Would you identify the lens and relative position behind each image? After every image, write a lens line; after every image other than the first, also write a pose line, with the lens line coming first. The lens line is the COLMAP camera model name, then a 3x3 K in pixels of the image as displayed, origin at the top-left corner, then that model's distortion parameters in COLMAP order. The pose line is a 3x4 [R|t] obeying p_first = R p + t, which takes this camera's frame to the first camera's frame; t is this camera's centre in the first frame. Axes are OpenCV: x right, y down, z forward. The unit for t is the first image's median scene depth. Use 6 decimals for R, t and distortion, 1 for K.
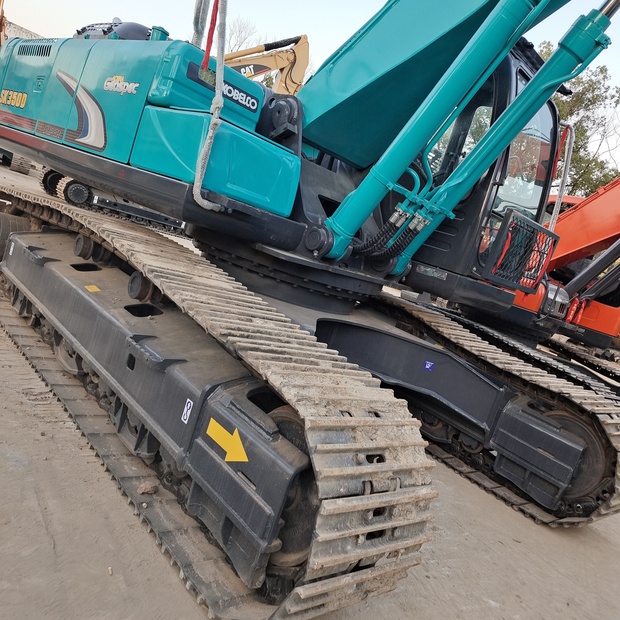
lens RADIAL K [[555.5, 0, 314.3], [0, 555.5, 309.1], [0, 0, 1]] dist [0.042512, -0.000399]
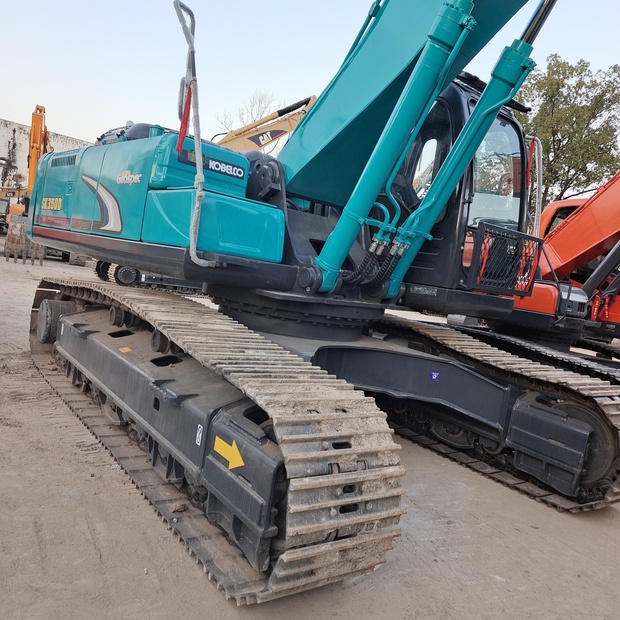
lens RADIAL K [[555.5, 0, 314.3], [0, 555.5, 309.1], [0, 0, 1]] dist [0.042512, -0.000399]
pose [[0.983143, -0.155752, -0.095767, 0.115760], [0.147165, 0.984914, -0.091030, 0.043589], [0.108500, 0.075402, 0.991233, -0.117230]]
